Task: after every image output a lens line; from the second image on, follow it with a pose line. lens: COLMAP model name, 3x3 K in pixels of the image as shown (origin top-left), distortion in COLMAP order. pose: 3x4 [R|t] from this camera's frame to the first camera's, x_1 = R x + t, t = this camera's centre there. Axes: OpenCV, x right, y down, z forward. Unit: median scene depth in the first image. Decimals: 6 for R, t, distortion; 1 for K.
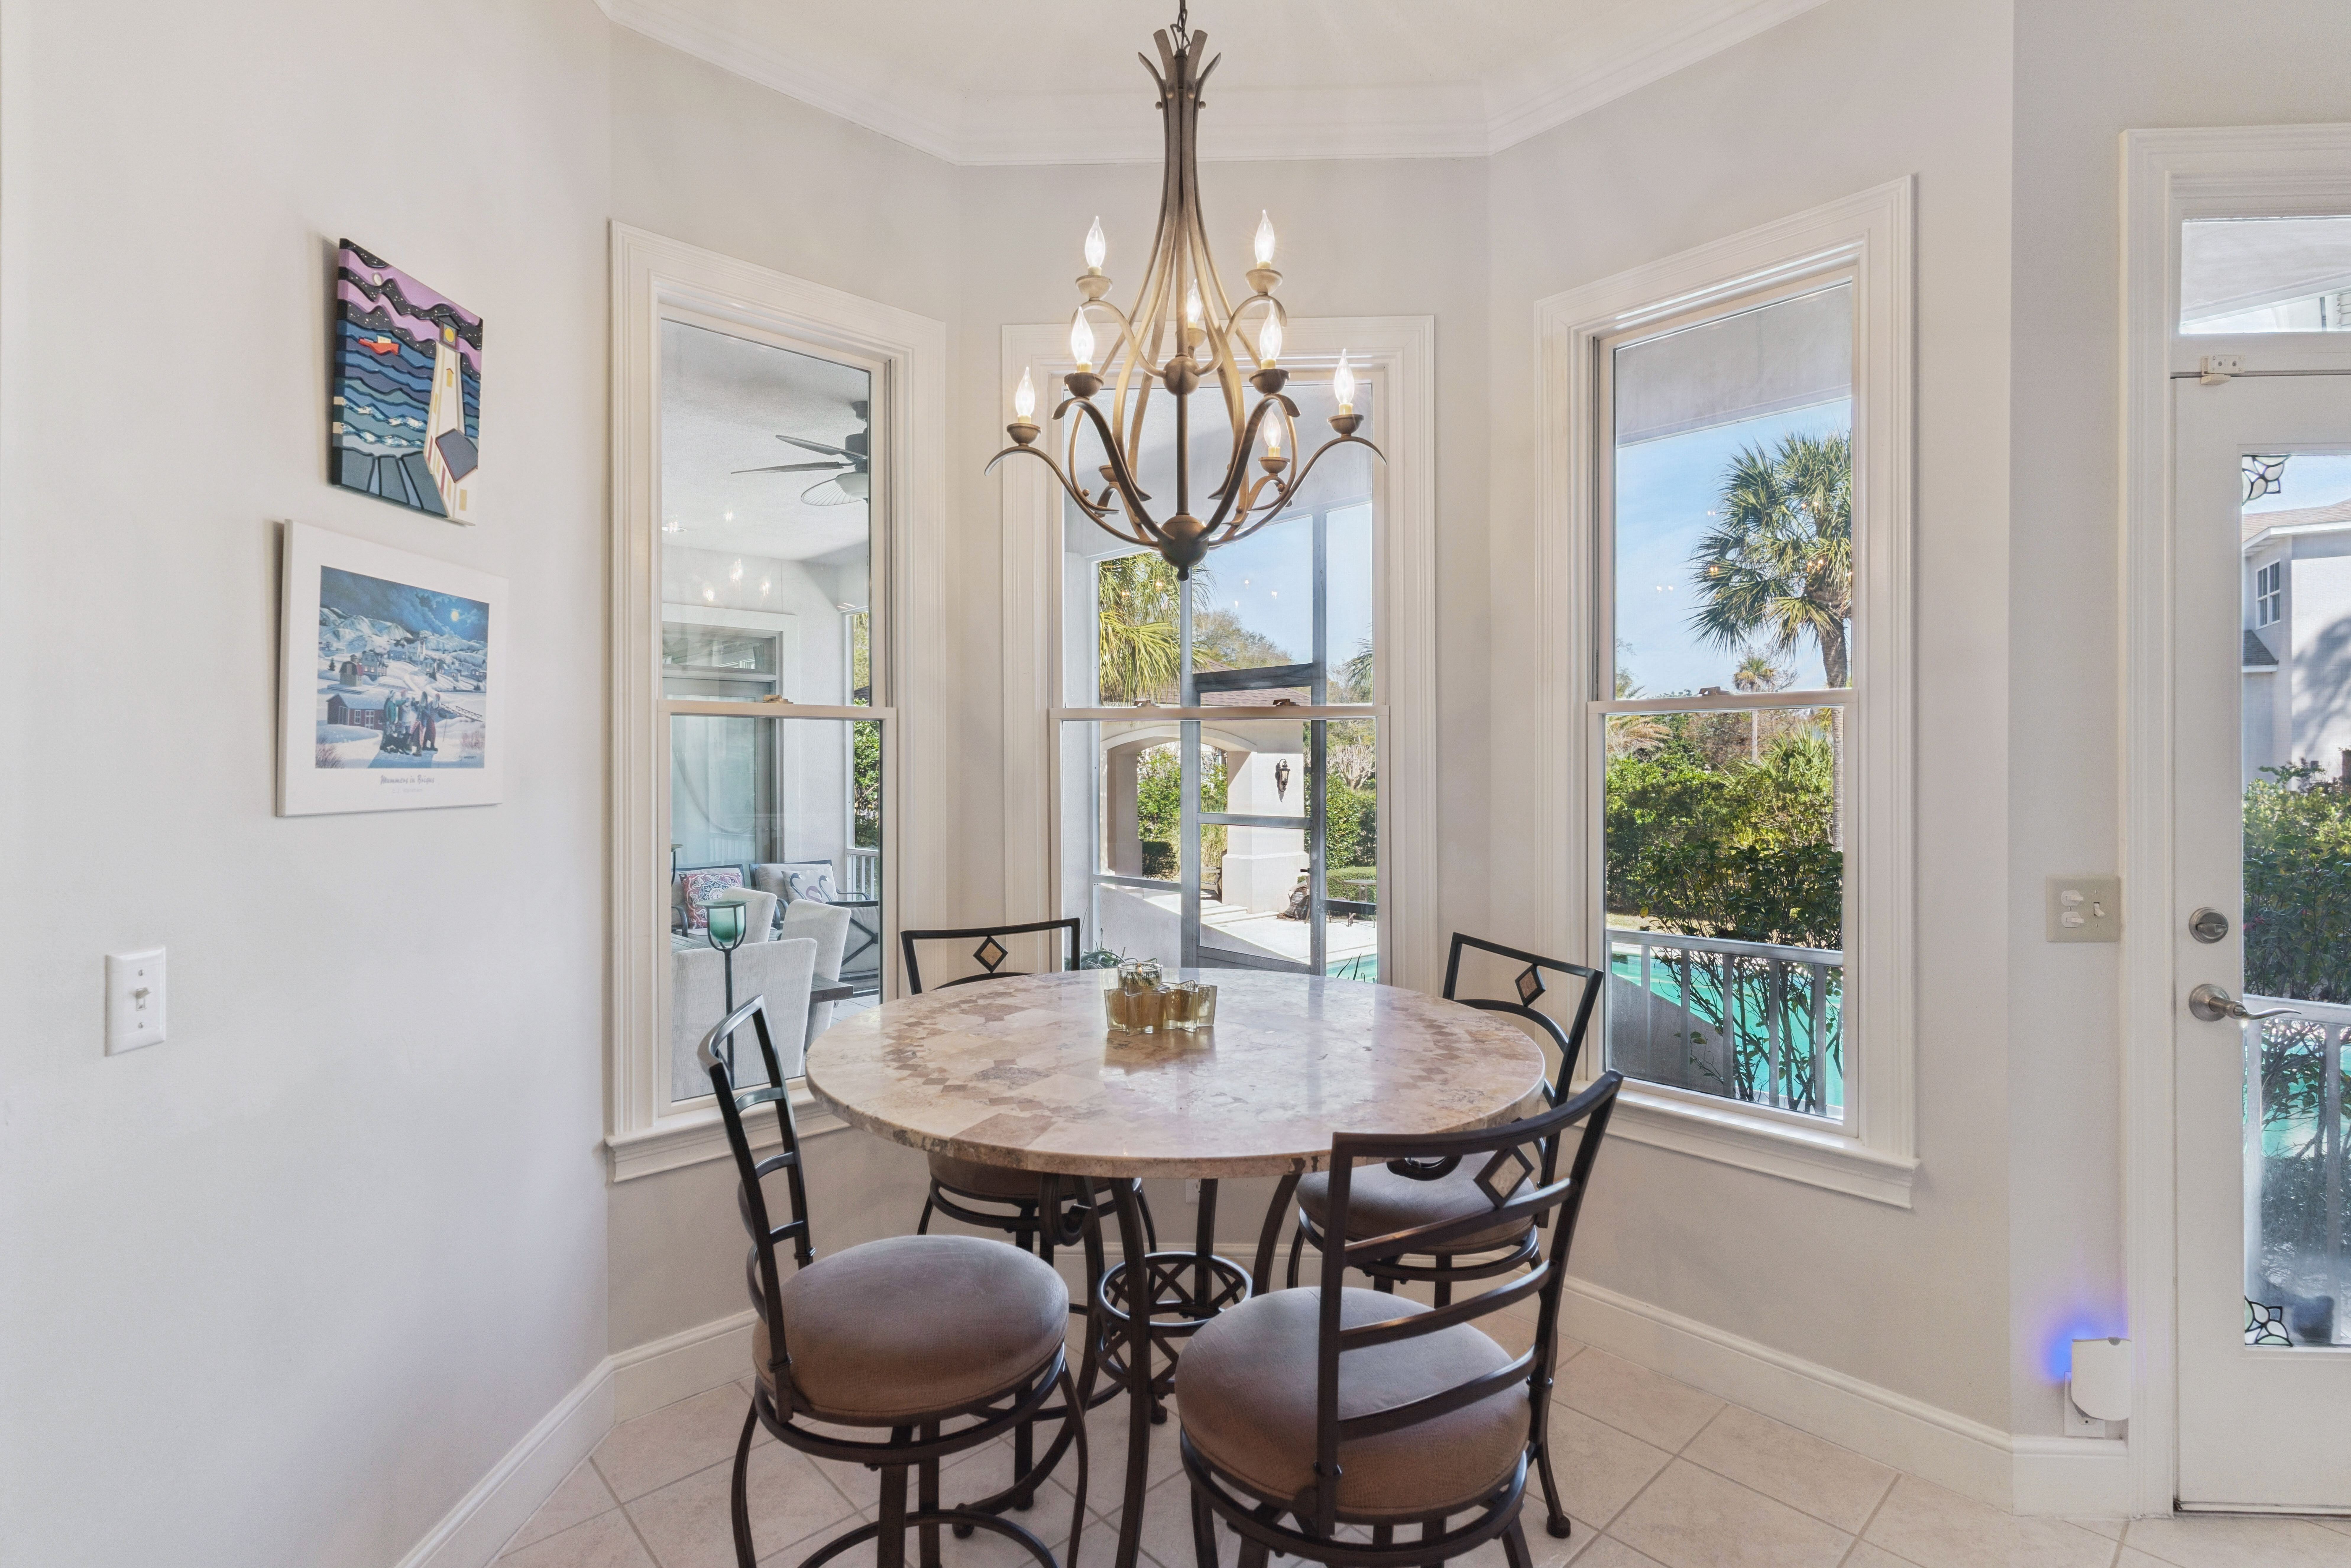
lens RADIAL K [[1118.4, 0, 1175.1], [0, 1118.4, 773.6], [0, 0, 1]] dist [0.000065, -0.000090]
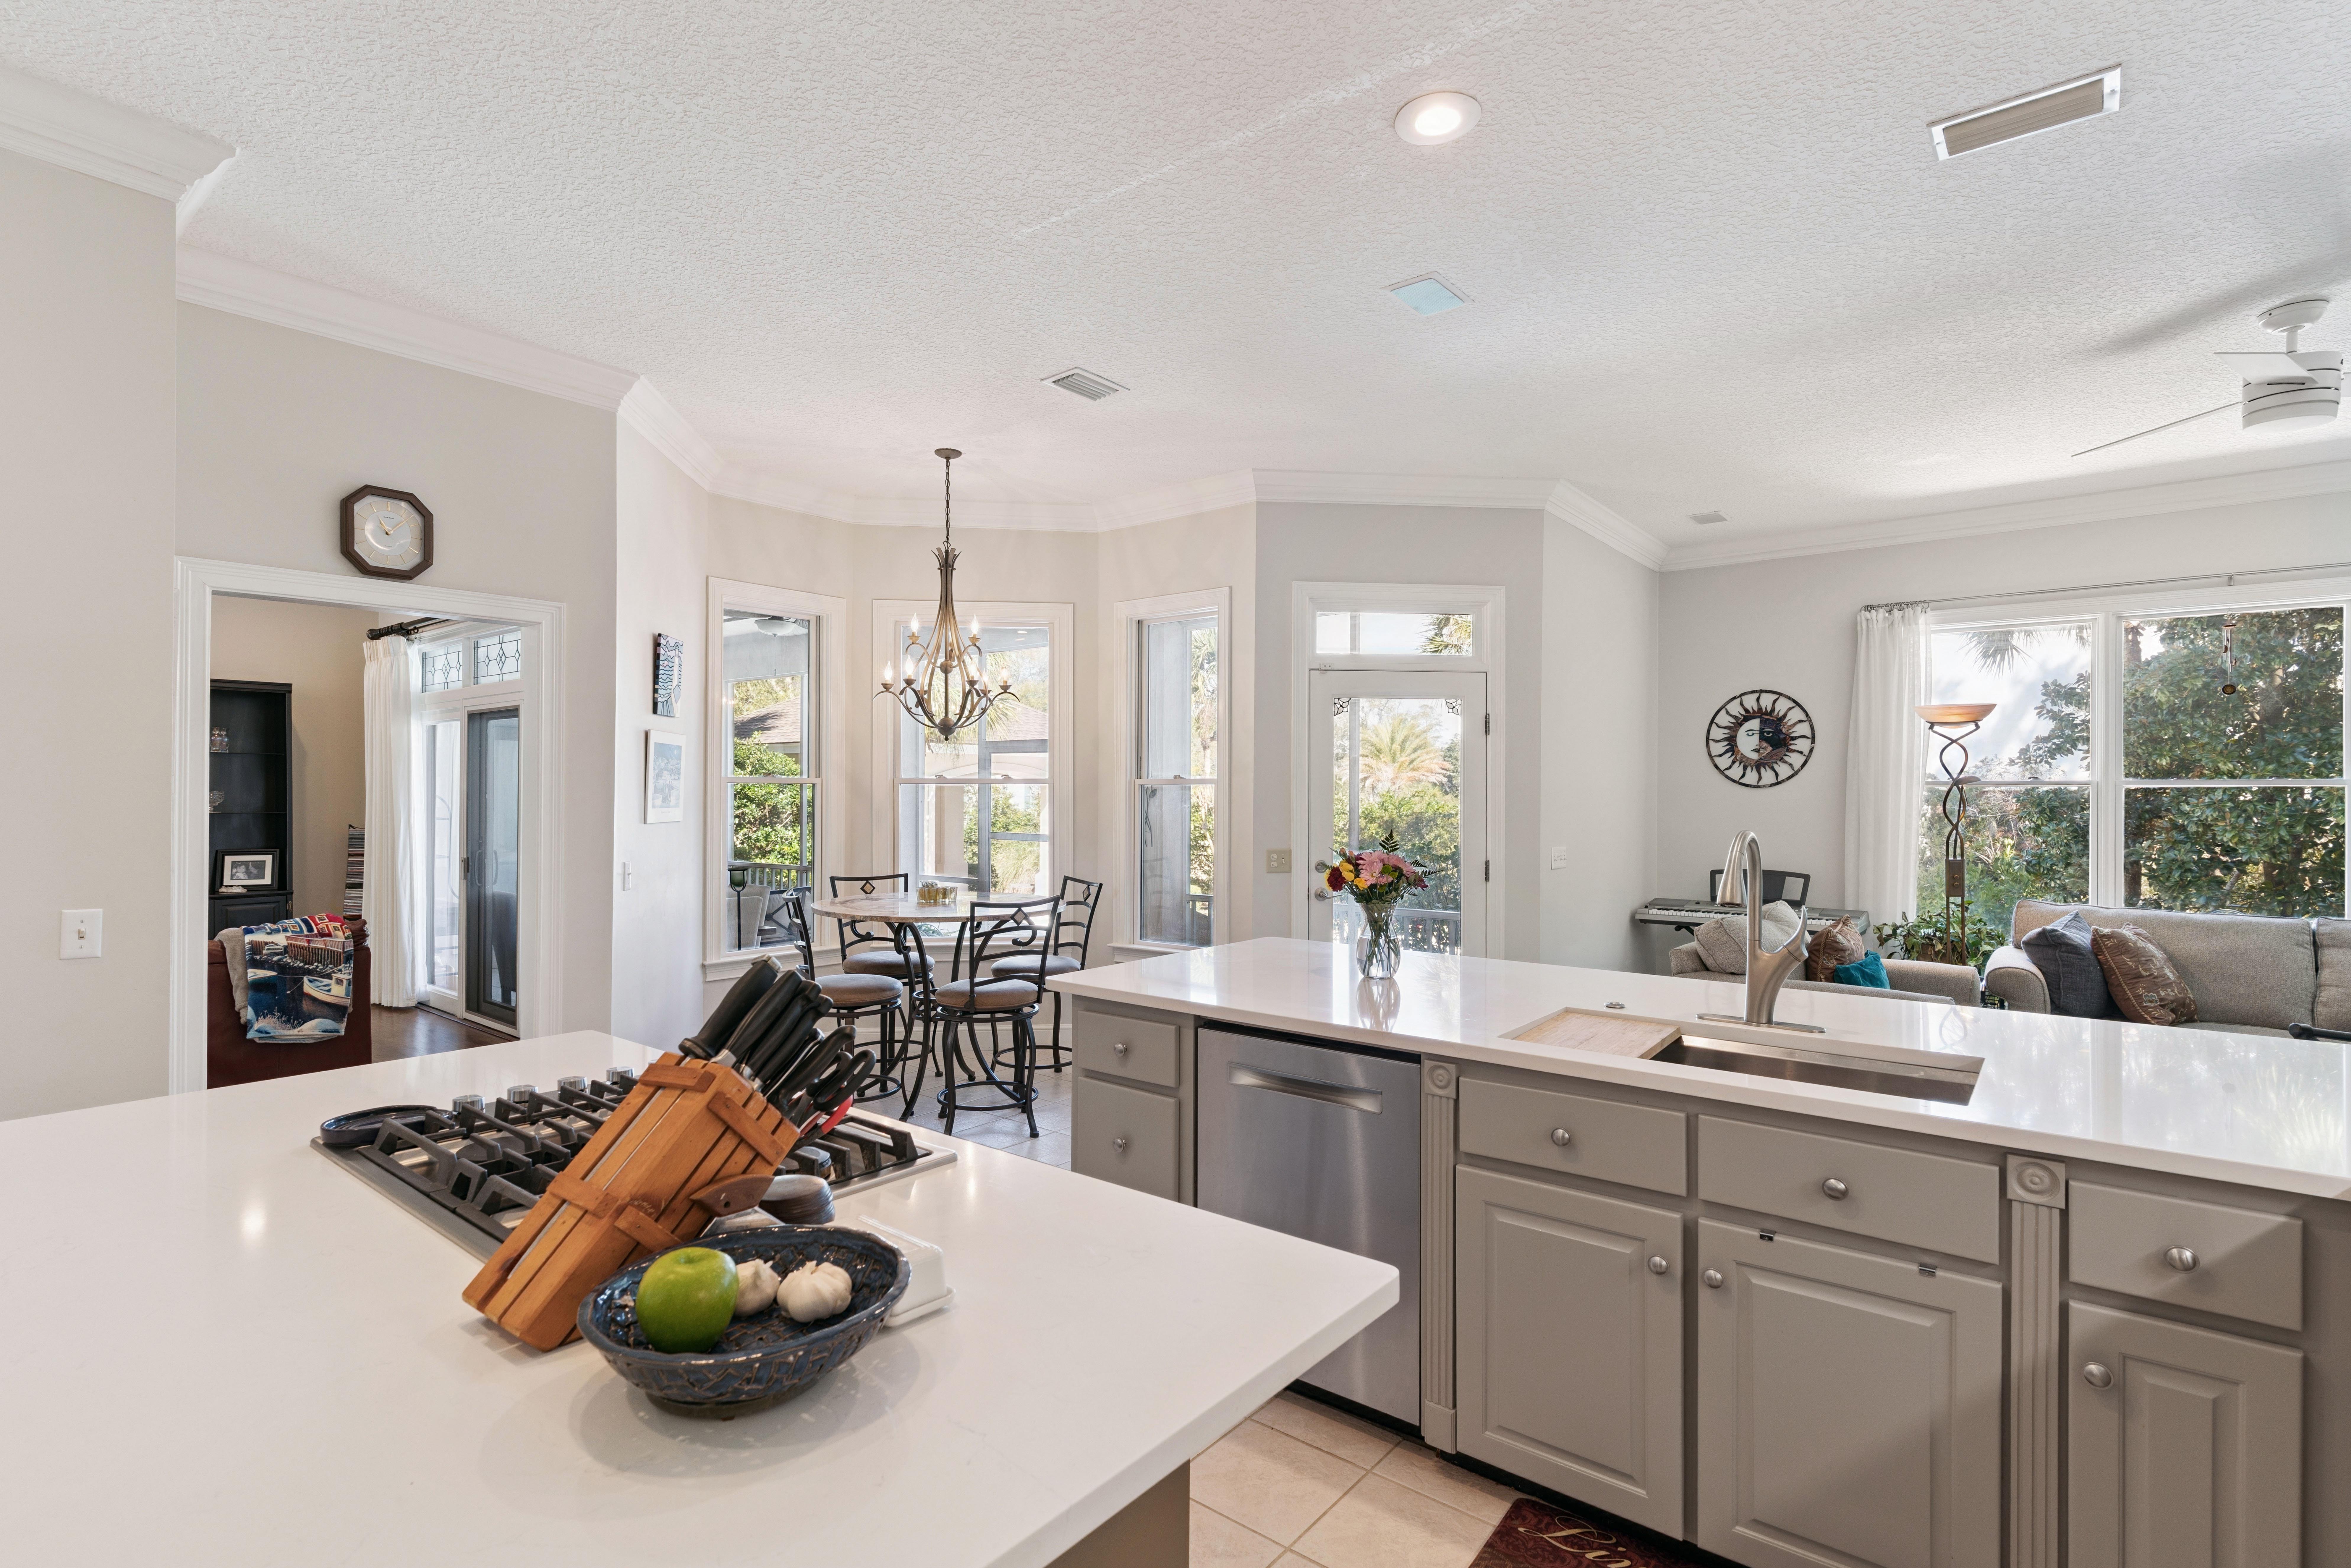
lens RADIAL K [[1118.4, 0, 1179.7], [0, 1118.4, 796.9], [0, 0, 1]] dist [0.000065, -0.000090]
pose [[0.988882, 0.006541, 0.148559, 0.165042], [-0.005595, 0.999961, -0.006784, -0.018135], [-0.148597, 0.005878, 0.988880, -1.796426]]
